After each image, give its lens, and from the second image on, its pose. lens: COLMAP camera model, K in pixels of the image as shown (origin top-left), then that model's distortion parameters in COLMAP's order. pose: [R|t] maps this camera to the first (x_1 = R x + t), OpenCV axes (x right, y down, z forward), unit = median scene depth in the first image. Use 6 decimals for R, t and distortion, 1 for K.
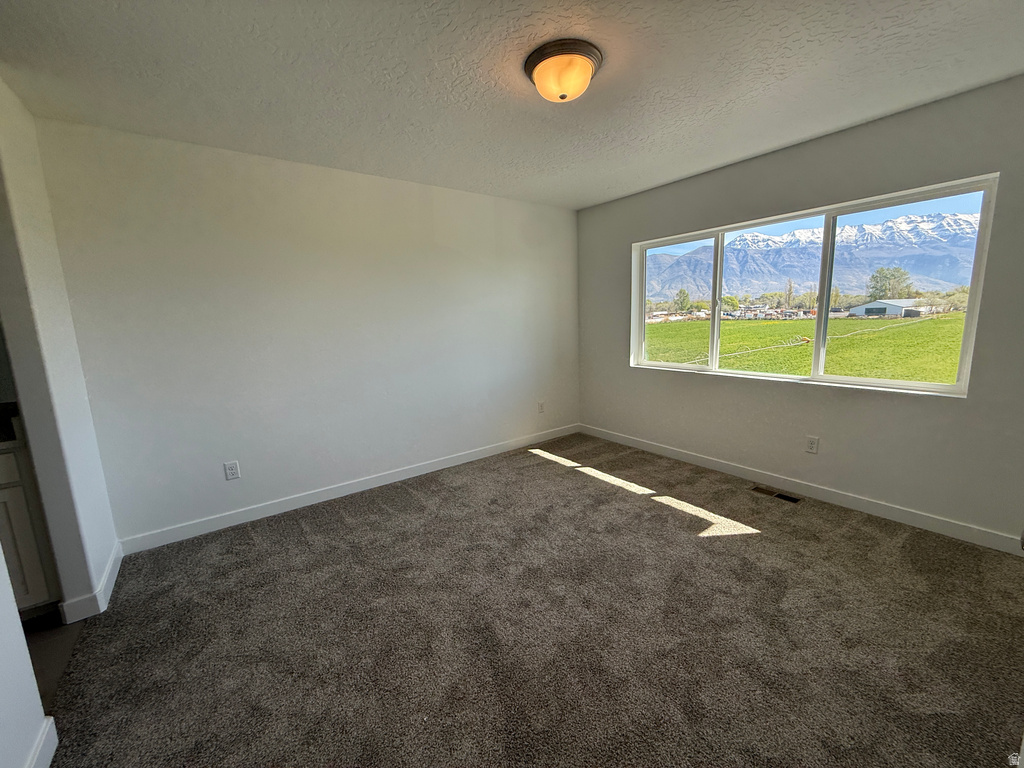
lens RADIAL K [[408.3, 0, 507.8], [0, 408.3, 388.3], [0, 0, 1]] dist [0.000109, 0.000065]
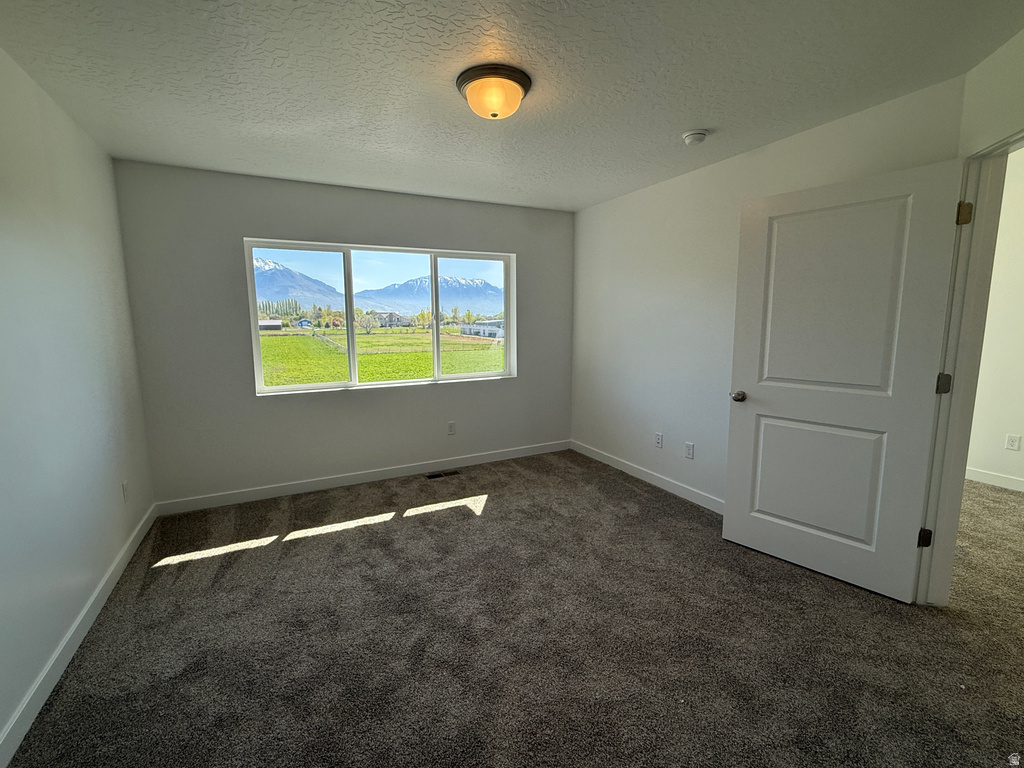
lens RADIAL K [[448.5, 0, 517.5], [0, 448.5, 390.6], [0, 0, 1]] dist [-0.001490, 0.000107]
pose [[0.169054, -0.123120, 0.977887, -0.608056], [0.178160, 0.979640, 0.092541, -0.074640], [-0.969371, 0.158576, 0.187547, 0.500348]]
